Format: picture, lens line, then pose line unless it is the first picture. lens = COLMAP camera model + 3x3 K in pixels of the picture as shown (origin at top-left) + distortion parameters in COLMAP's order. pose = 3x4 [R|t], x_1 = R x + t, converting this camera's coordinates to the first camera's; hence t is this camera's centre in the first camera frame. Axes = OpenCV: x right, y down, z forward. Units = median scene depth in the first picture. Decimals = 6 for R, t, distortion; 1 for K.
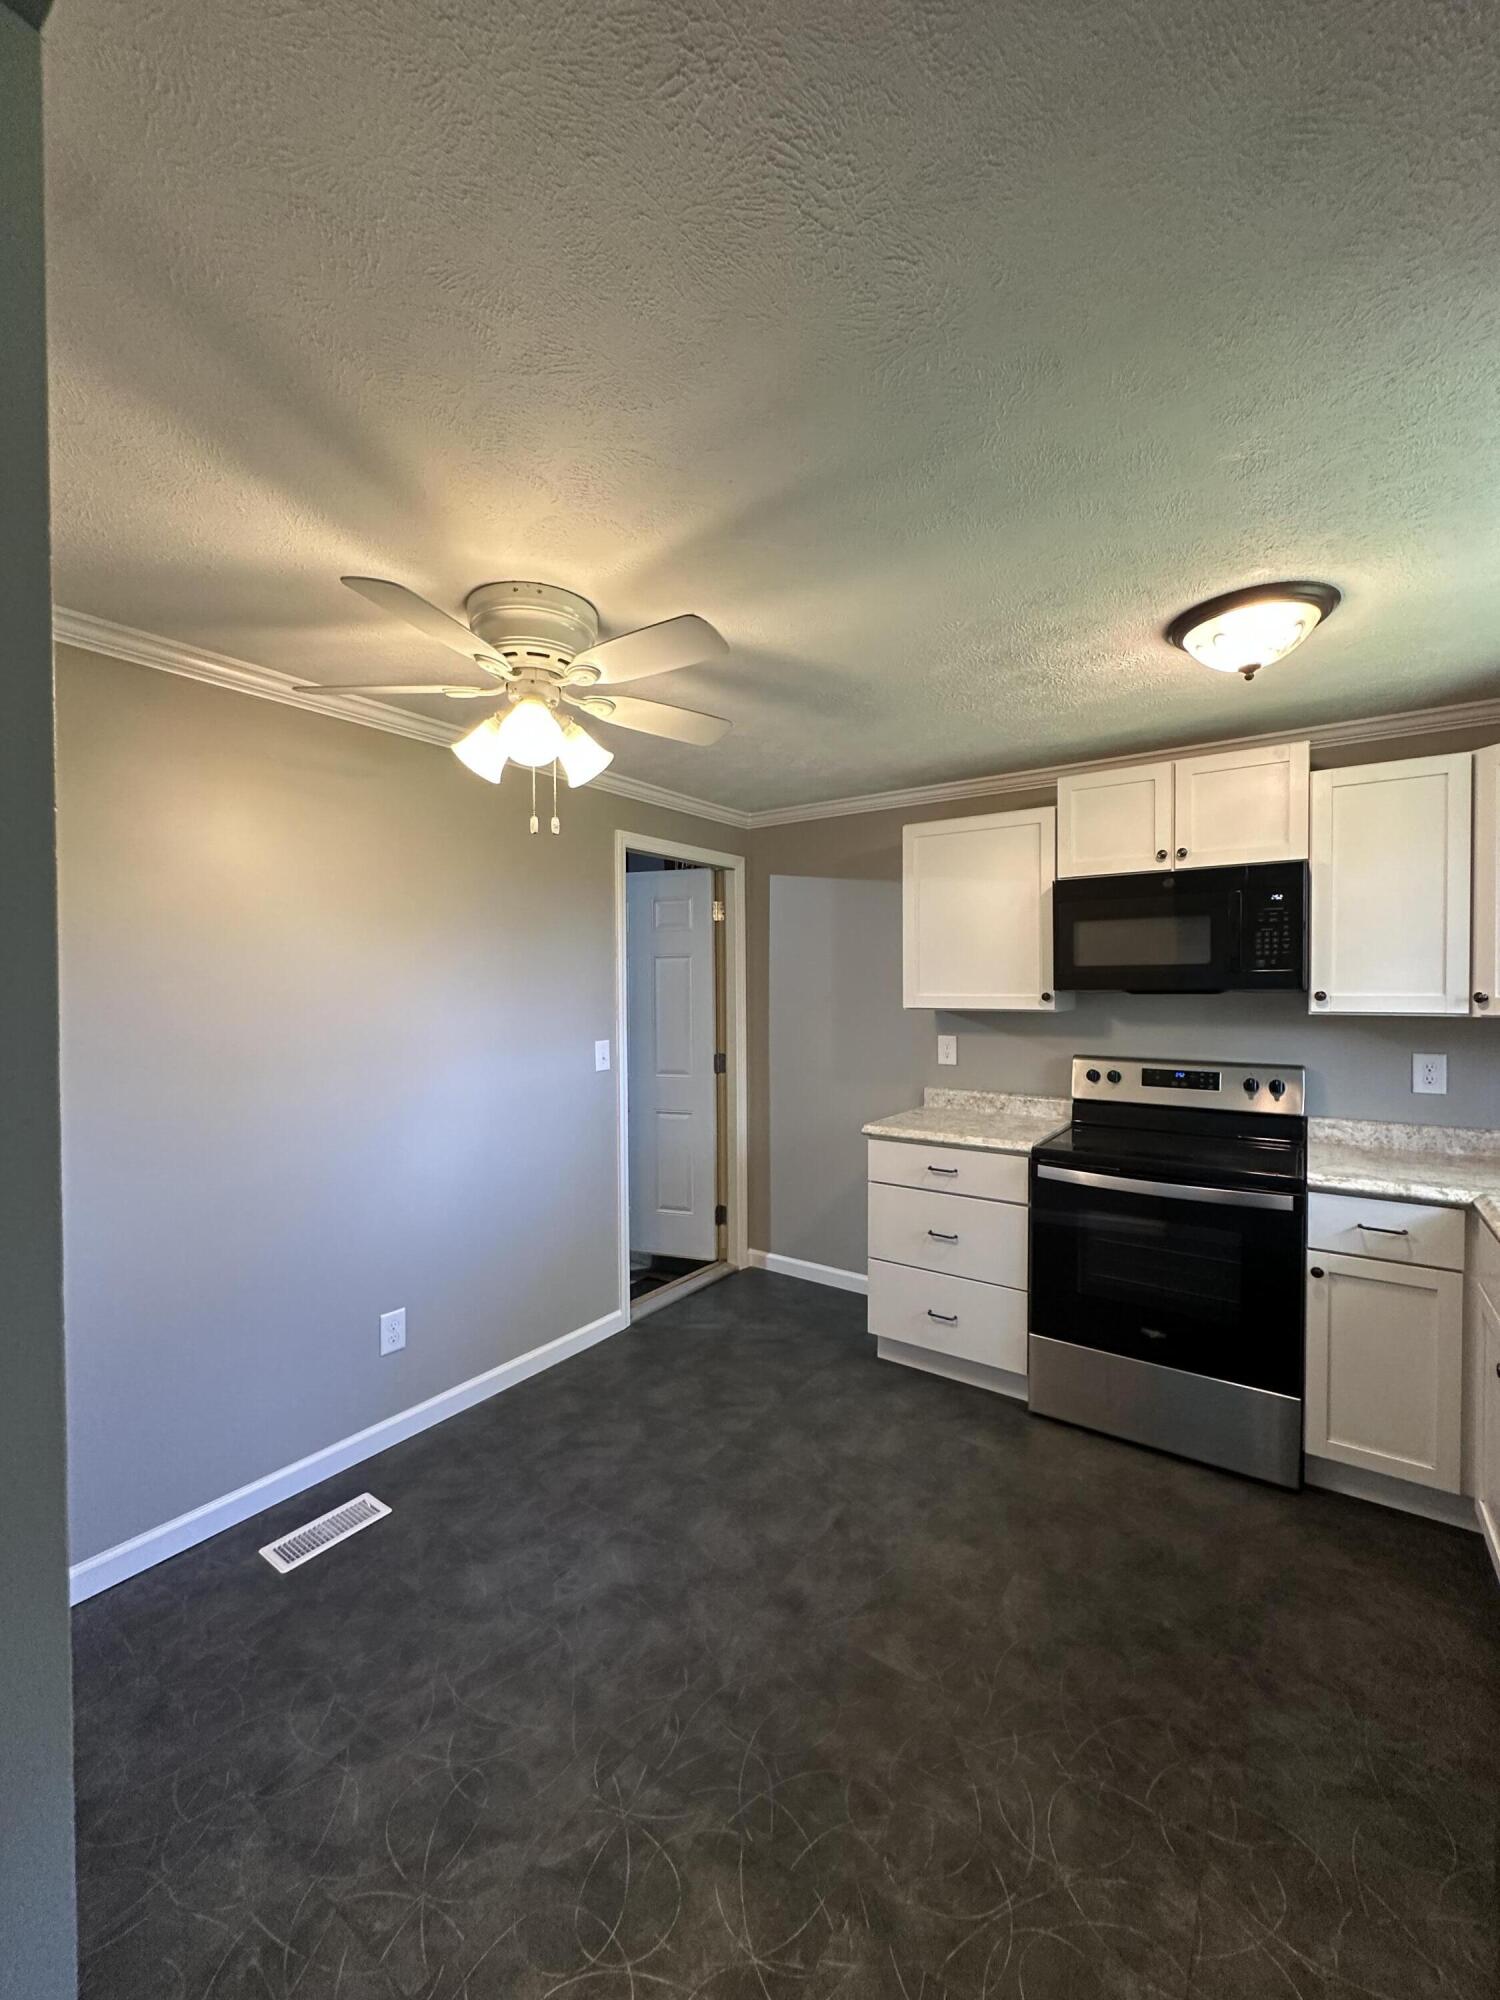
lens RADIAL K [[799.8, 0, 738.8], [0, 799.8, 1000.7], [0, 0, 1]] dist [-0.002412, 0.000819]
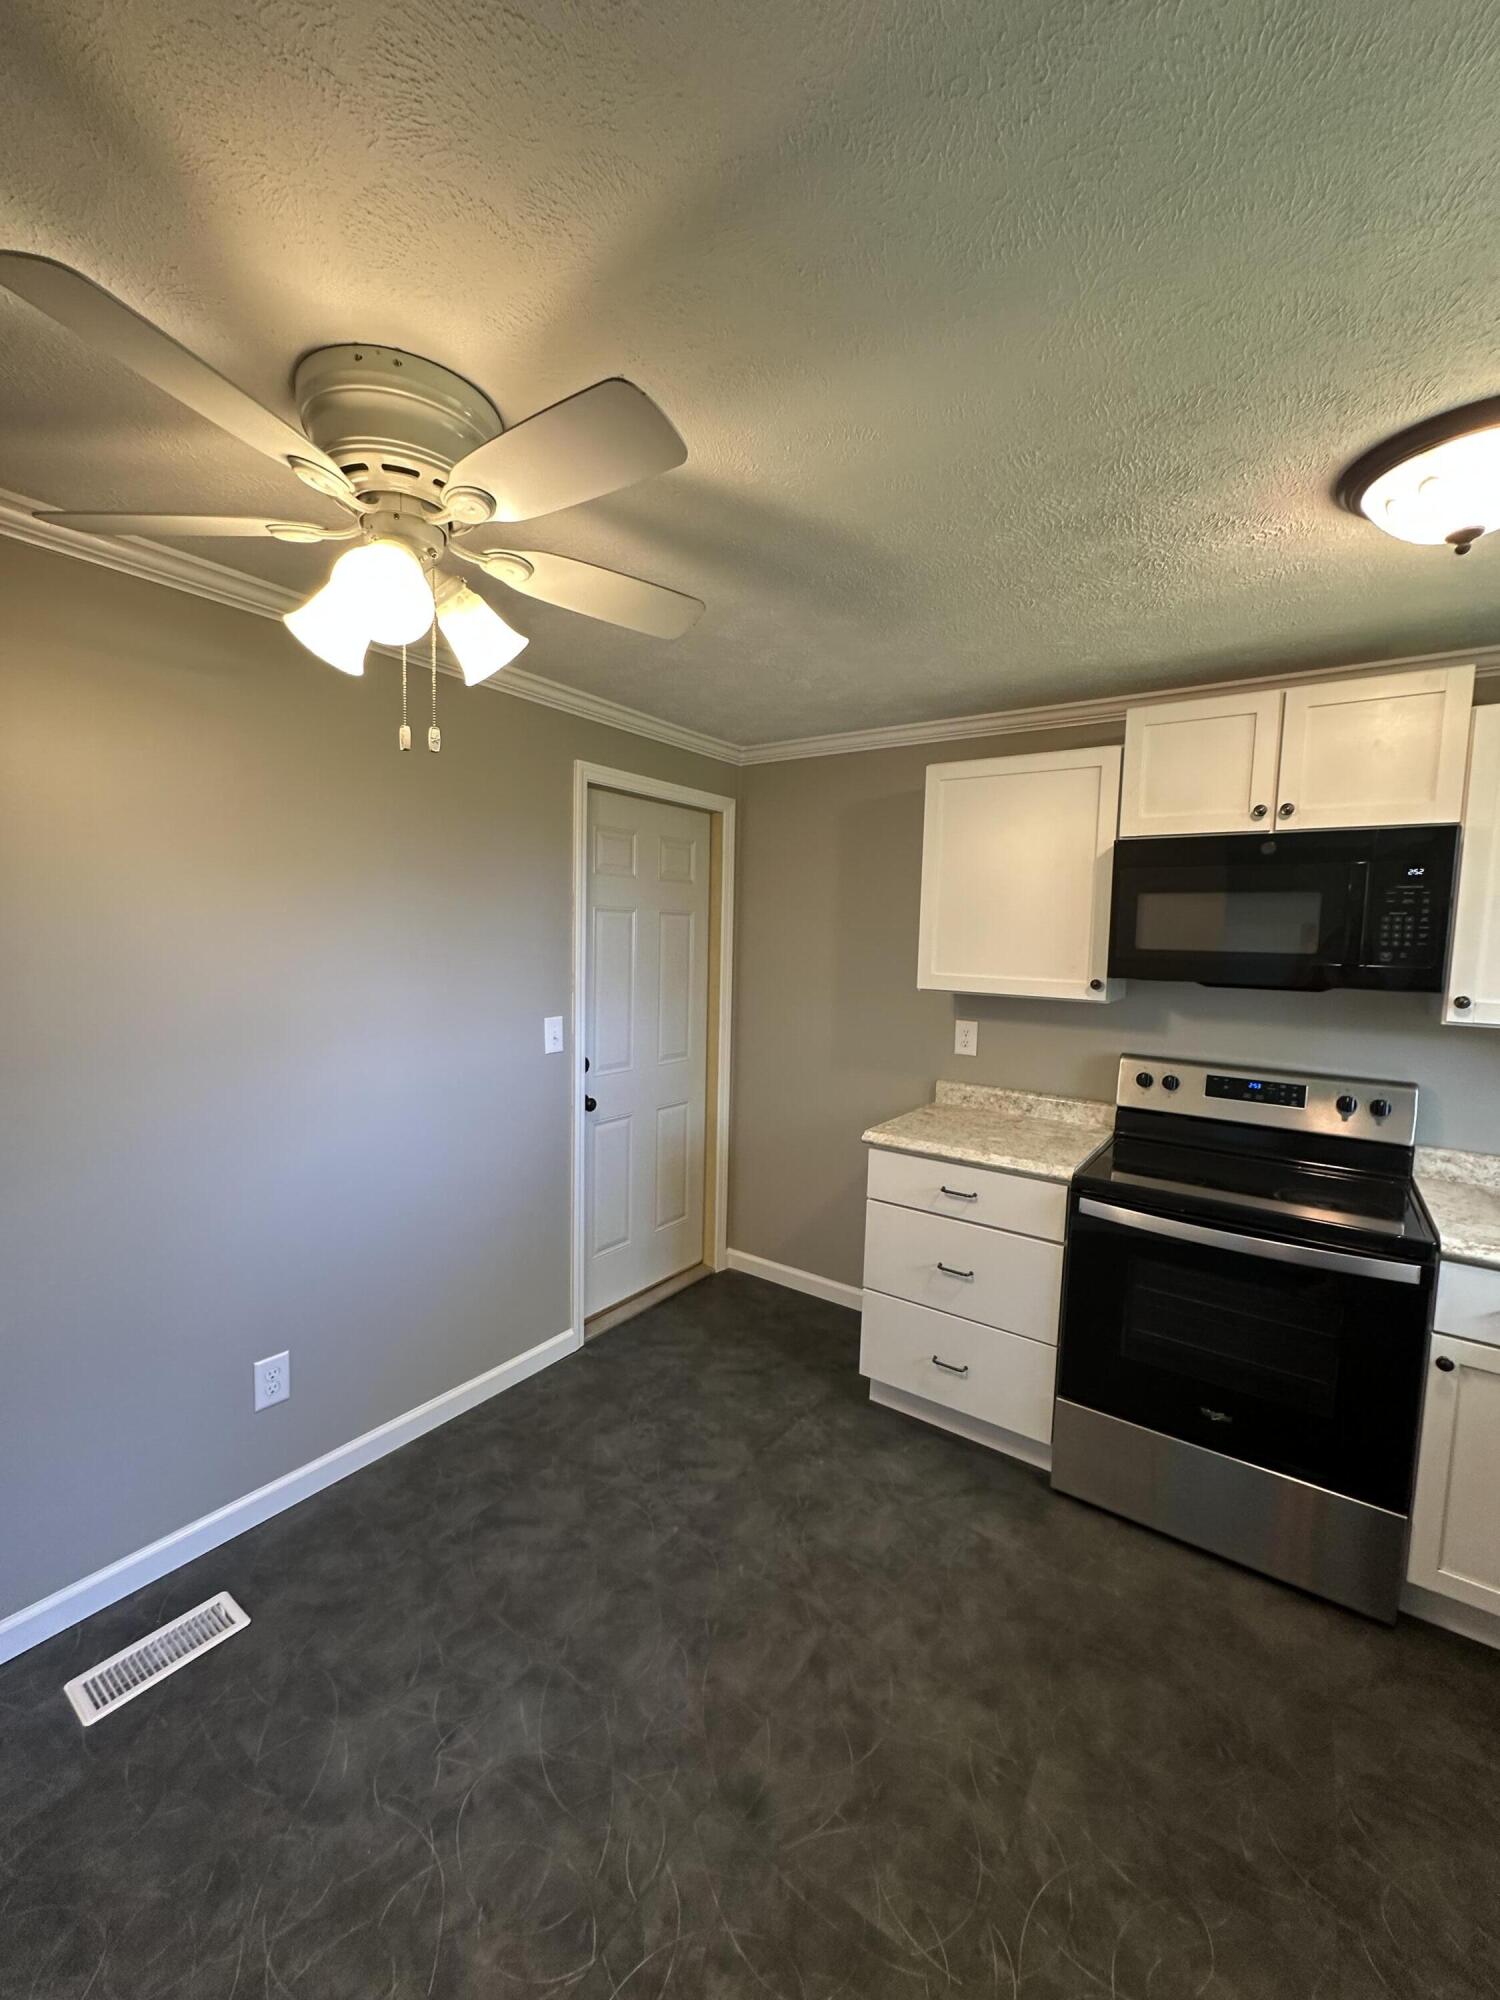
lens RADIAL K [[799.8, 0, 744.6], [0, 799.8, 999.6], [0, 0, 1]] dist [-0.002412, 0.000819]
pose [[0.999532, 0.029515, 0.008082, 0.029282], [-0.029983, 0.997394, 0.065615, -0.041661], [-0.006124, -0.065826, 0.997812, 0.250912]]
